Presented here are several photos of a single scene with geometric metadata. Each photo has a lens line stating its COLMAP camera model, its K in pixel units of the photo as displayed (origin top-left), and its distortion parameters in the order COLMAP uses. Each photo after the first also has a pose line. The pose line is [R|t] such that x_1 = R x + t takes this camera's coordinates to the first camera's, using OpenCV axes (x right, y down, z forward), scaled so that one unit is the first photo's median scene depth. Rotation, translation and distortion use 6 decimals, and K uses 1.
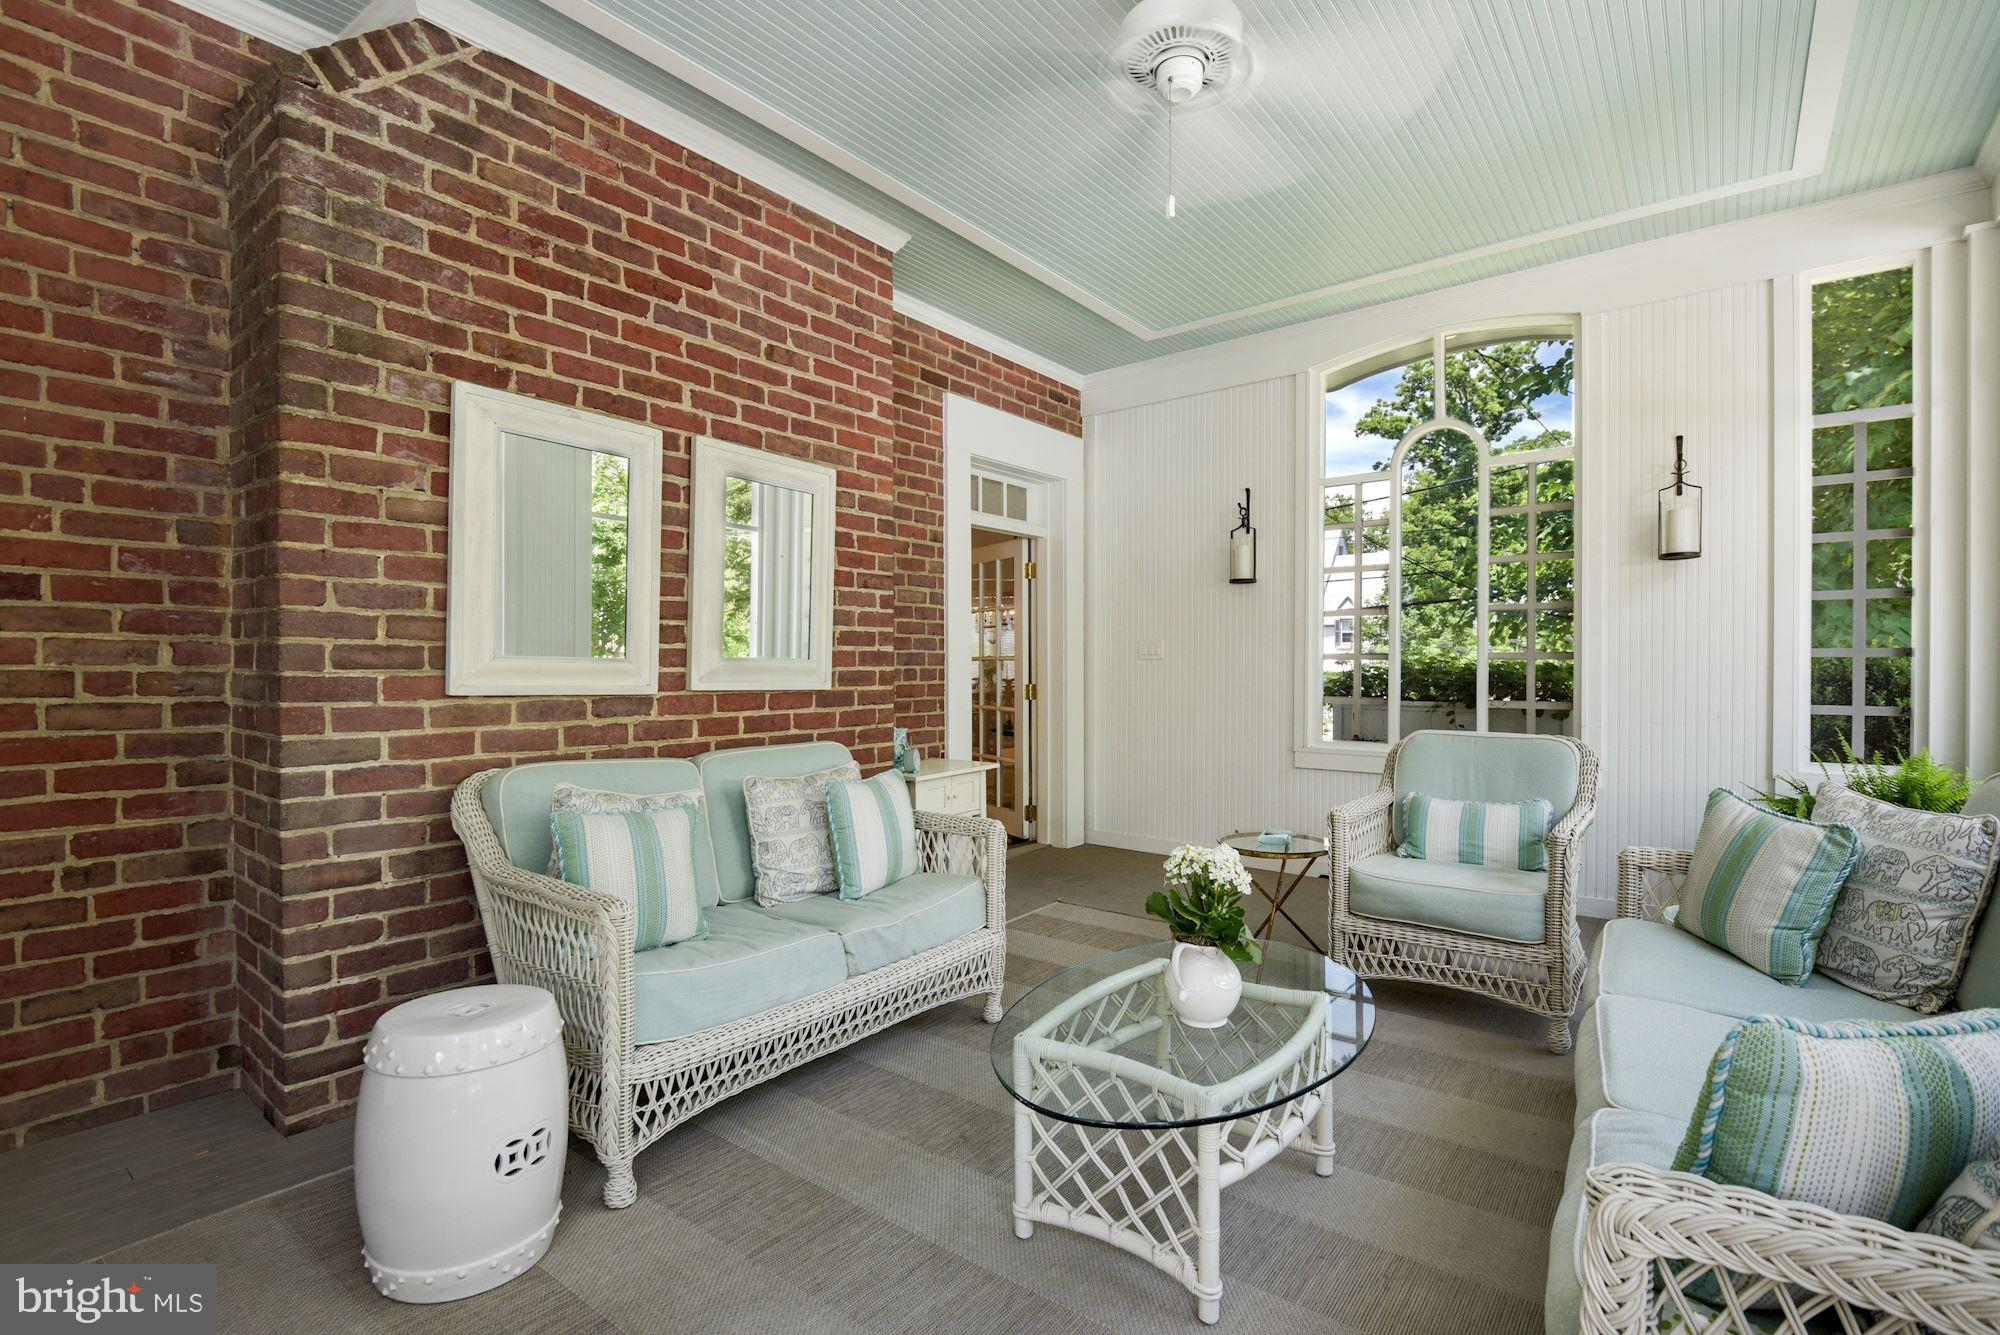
lens RADIAL K [[913.5, 0, 1009.3], [0, 913.5, 665.4], [0, 0, 1]] dist [-0.004415, -0.004789]
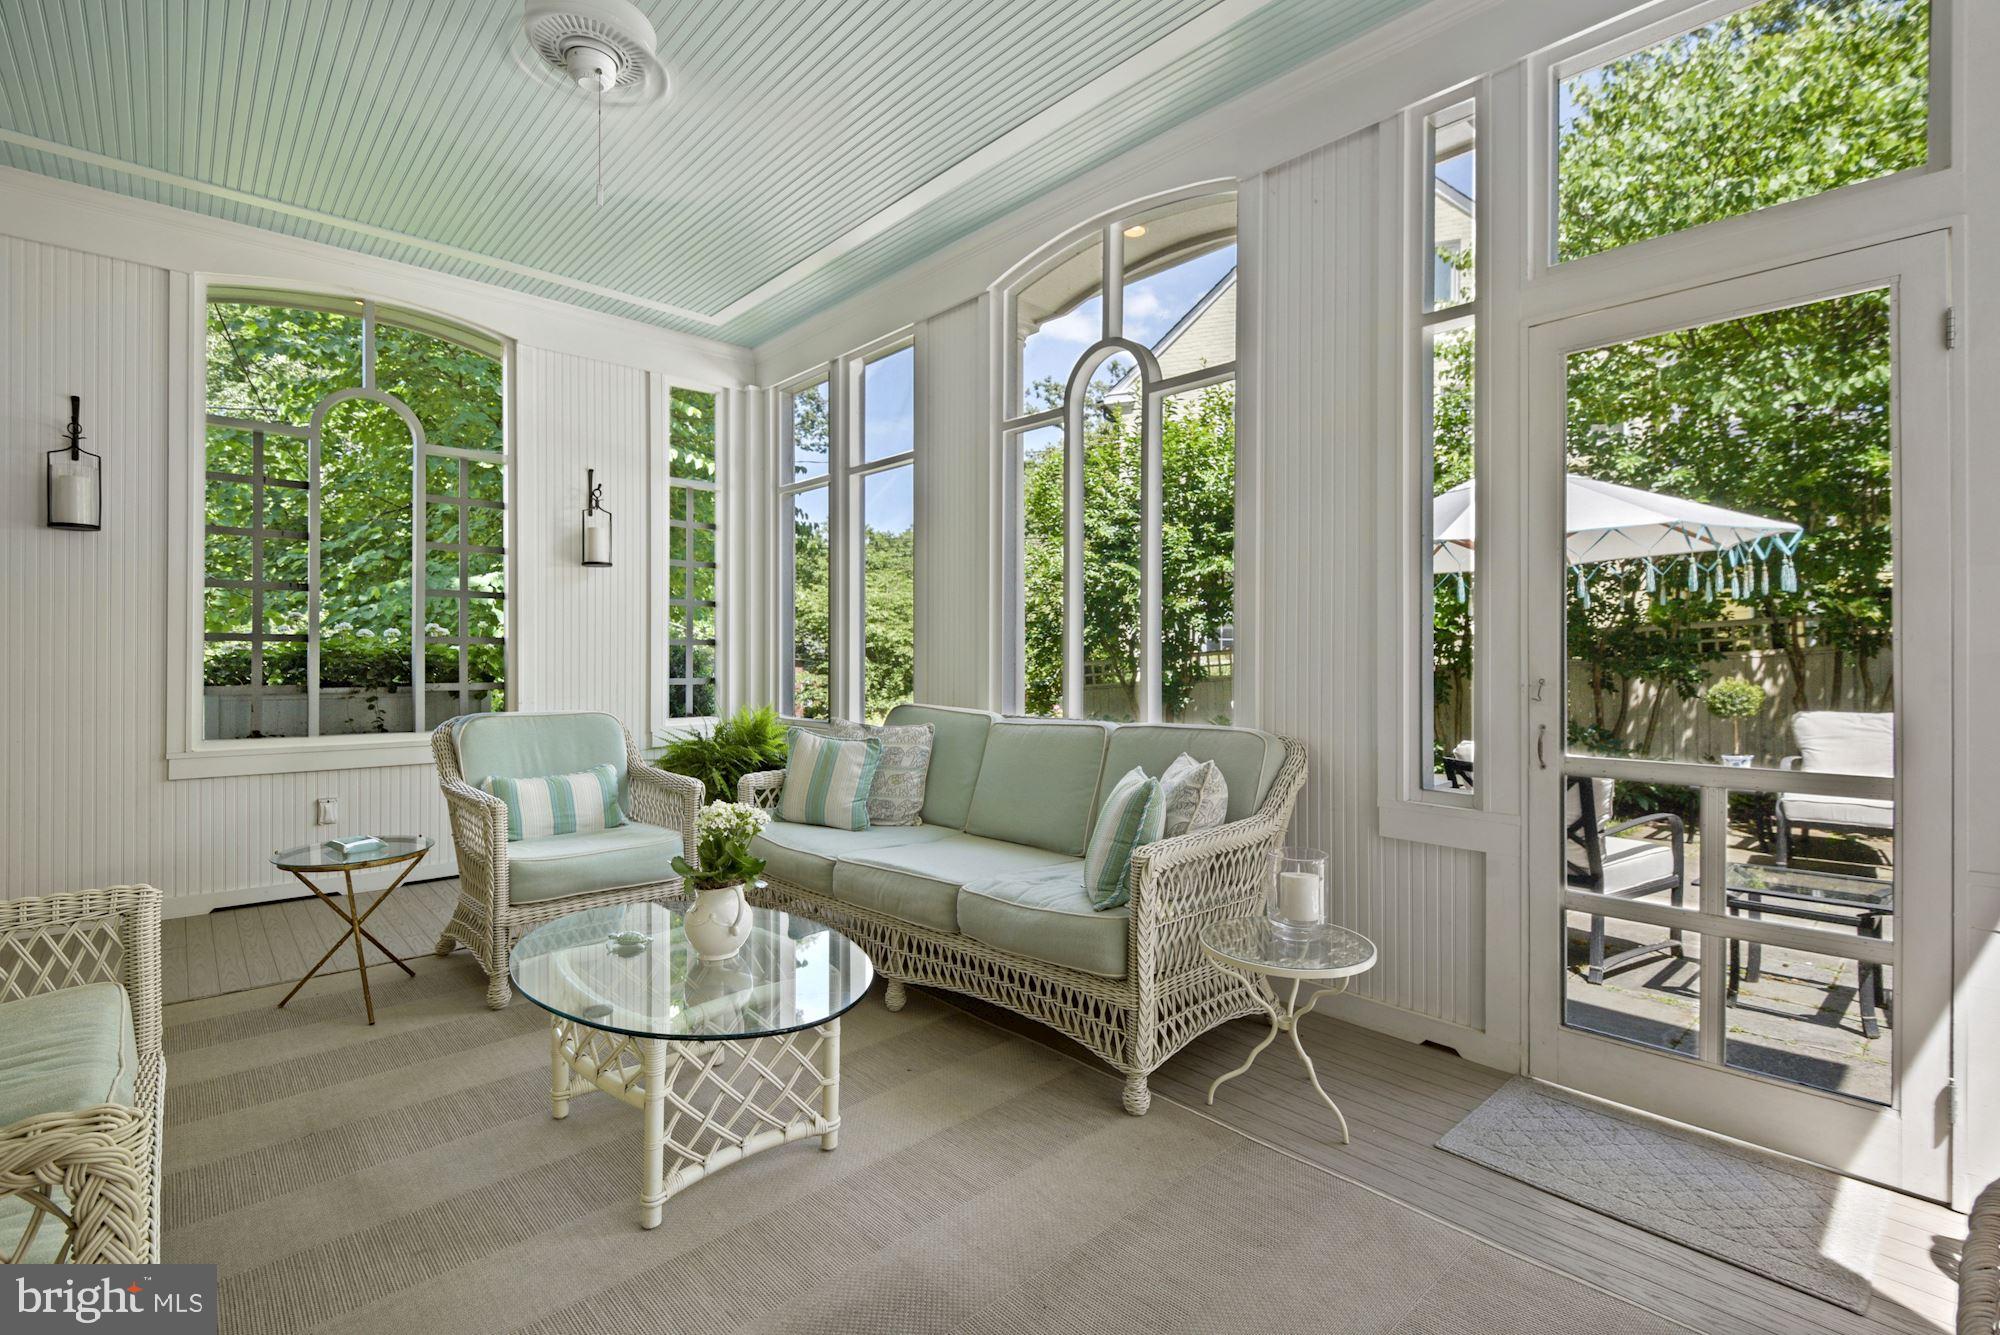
lens RADIAL K [[913.5, 0, 1011.6], [0, 913.5, 664.4], [0, 0, 1]] dist [-0.004415, -0.004789]
pose [[0.147088, -0.005467, 0.989108, -0.611354], [-0.004945, 0.999968, 0.006262, 0.011162], [-0.989111, -0.005812, 0.147056, 0.329481]]
